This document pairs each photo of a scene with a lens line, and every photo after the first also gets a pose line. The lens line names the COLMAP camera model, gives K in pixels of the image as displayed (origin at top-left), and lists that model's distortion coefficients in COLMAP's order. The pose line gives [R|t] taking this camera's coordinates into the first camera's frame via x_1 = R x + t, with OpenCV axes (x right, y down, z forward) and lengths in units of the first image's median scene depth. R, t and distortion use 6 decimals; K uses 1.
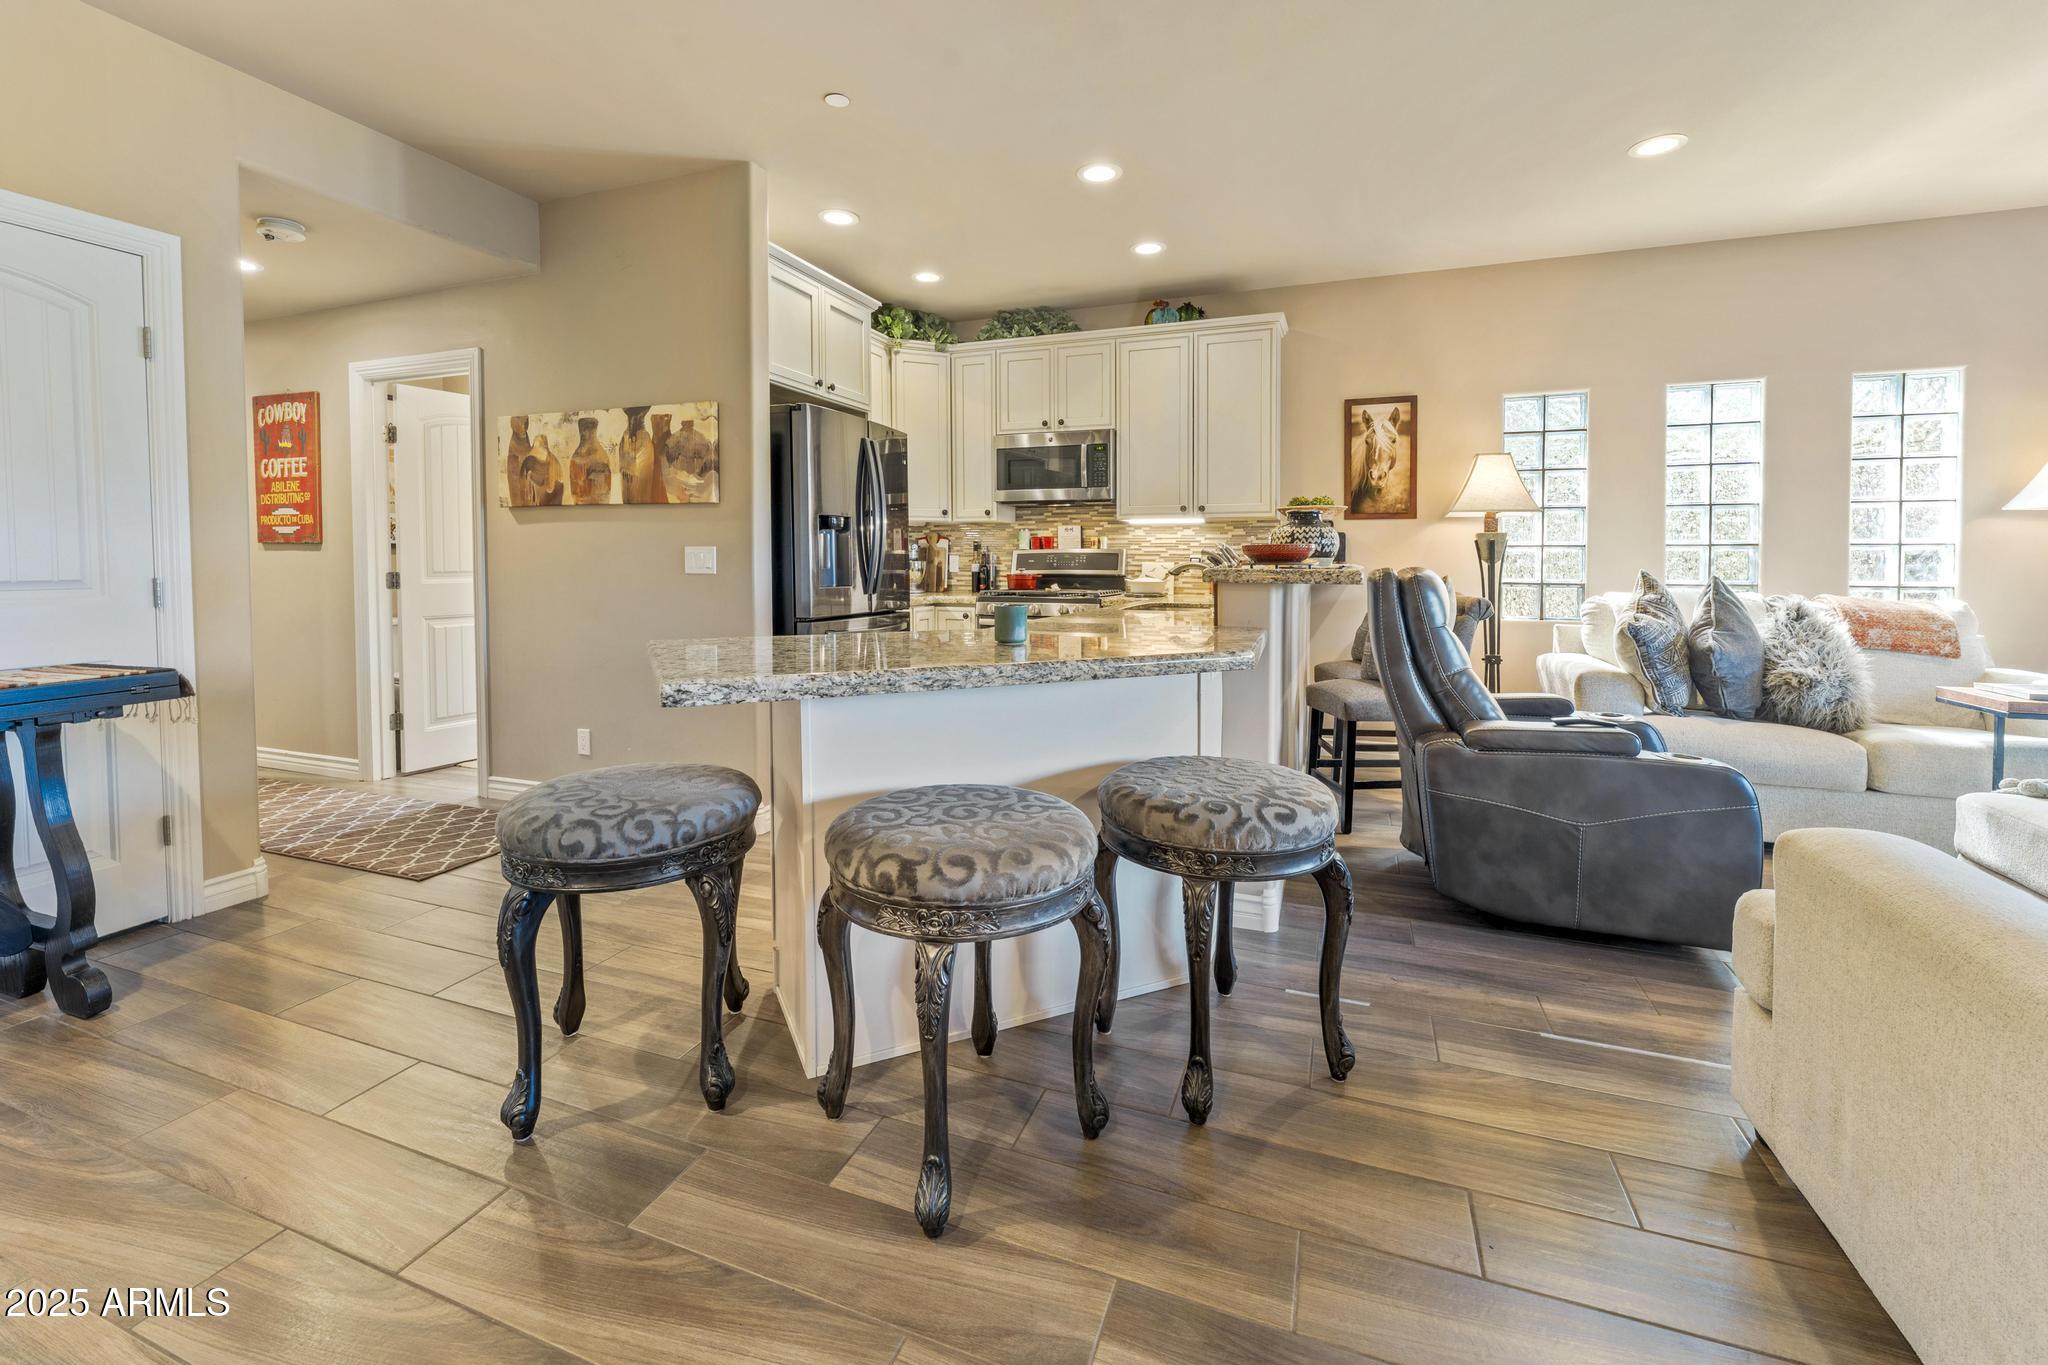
lens RADIAL K [[863.9, 0, 1024.4], [0, 863.9, 579.4], [0, 0, 1]] dist [-0.000255, 0.000065]
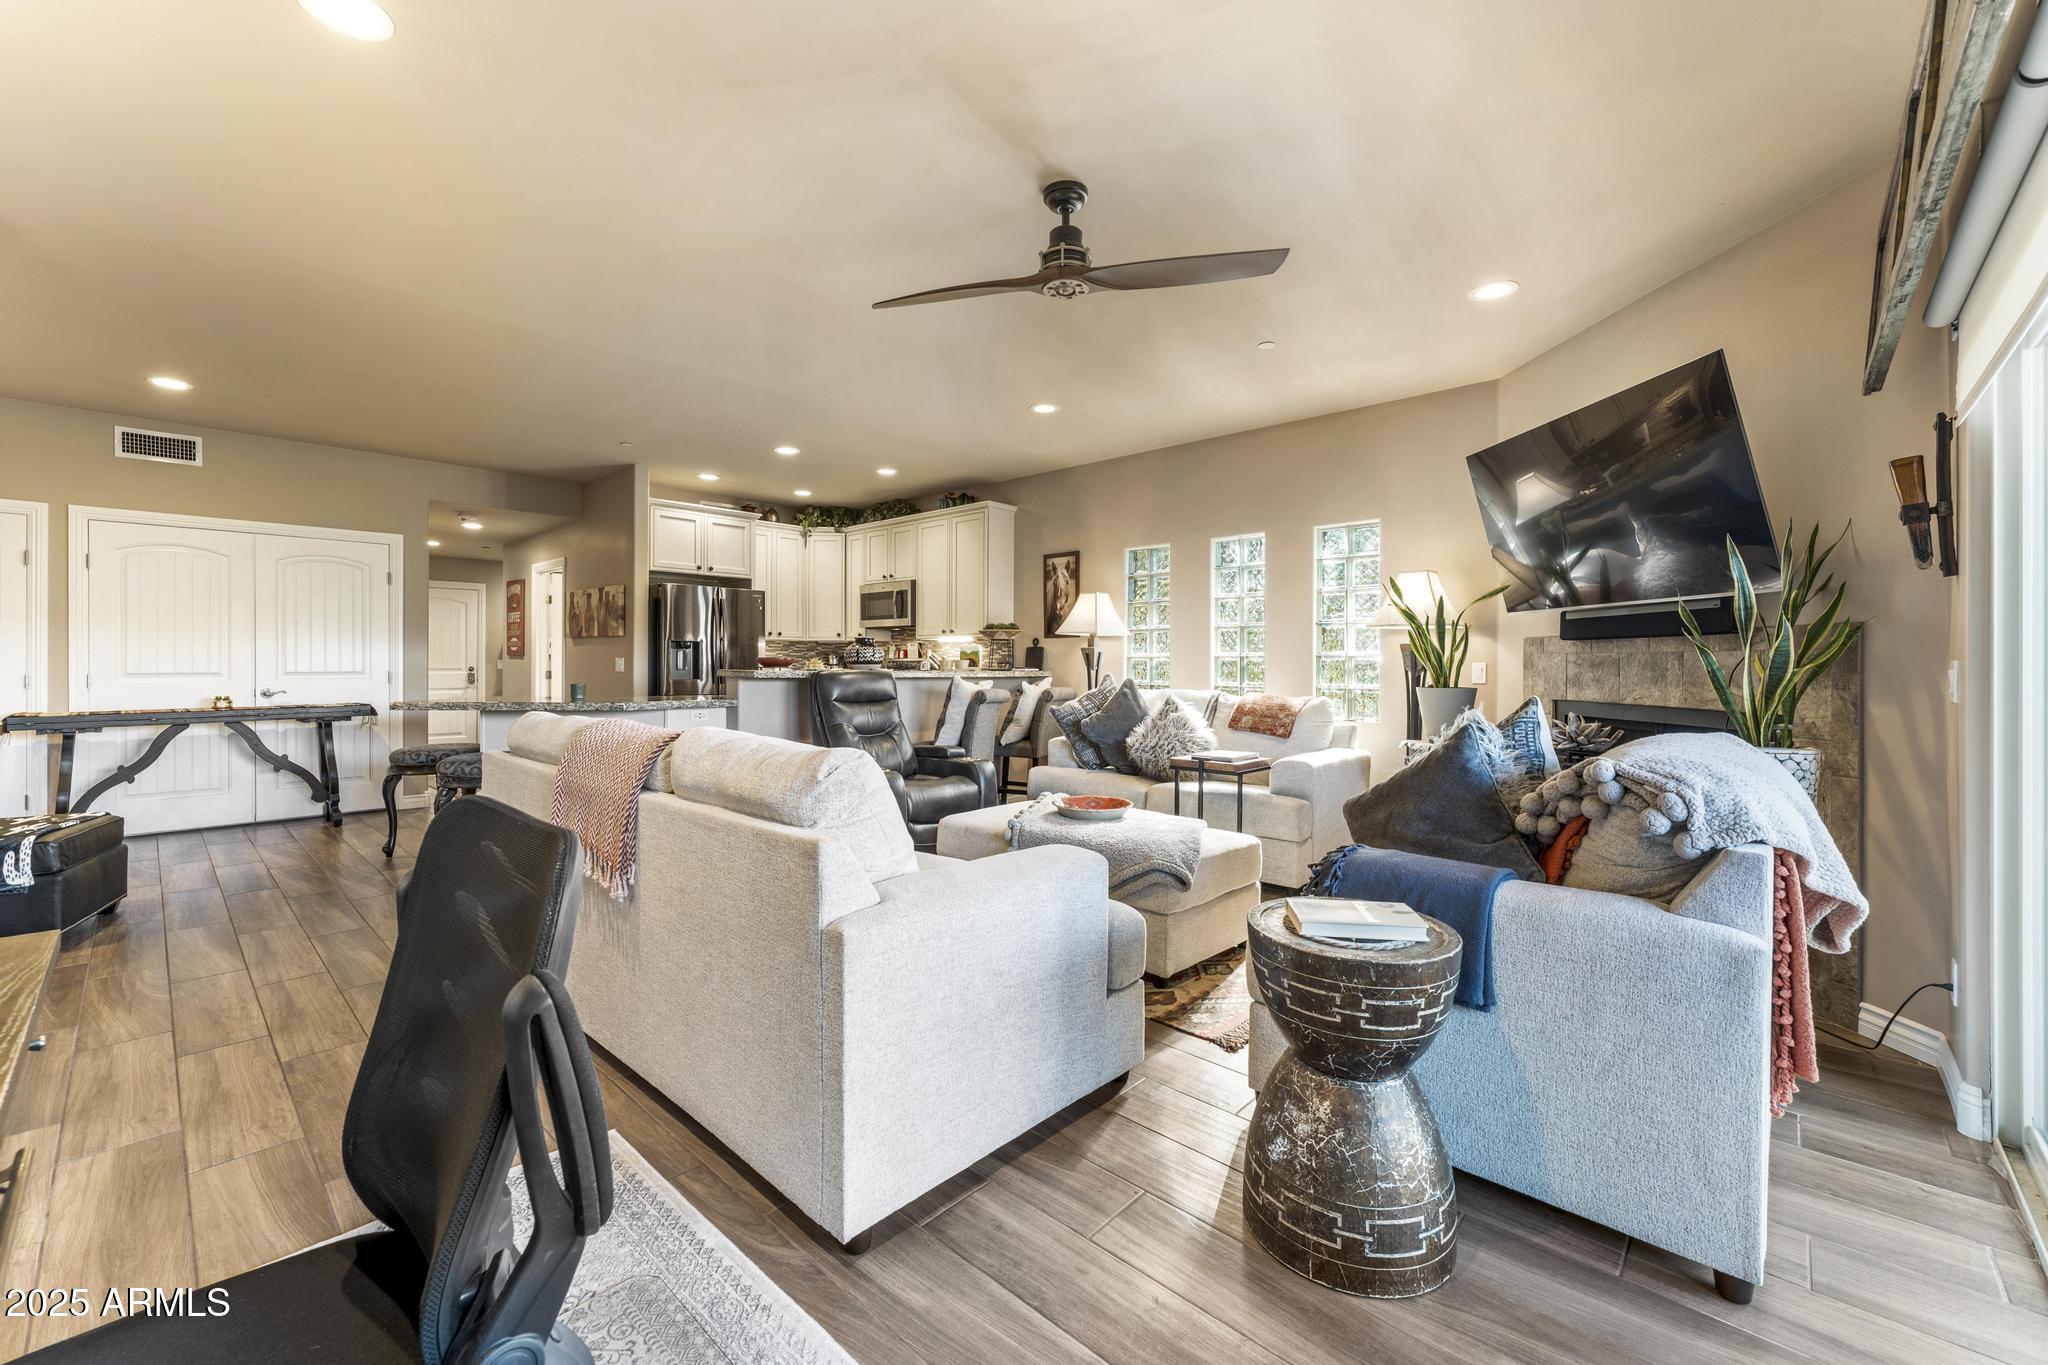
lens RADIAL K [[837.6, 0, 1022.9], [0, 837.6, 650.1], [0, 0, 1]] dist [0.001314, -0.000091]
pose [[0.926287, -0.004528, -0.376792, 1.084828], [-0.010652, 0.999214, -0.038196, 0.005817], [0.376668, 0.039394, 0.925510, -0.375364]]
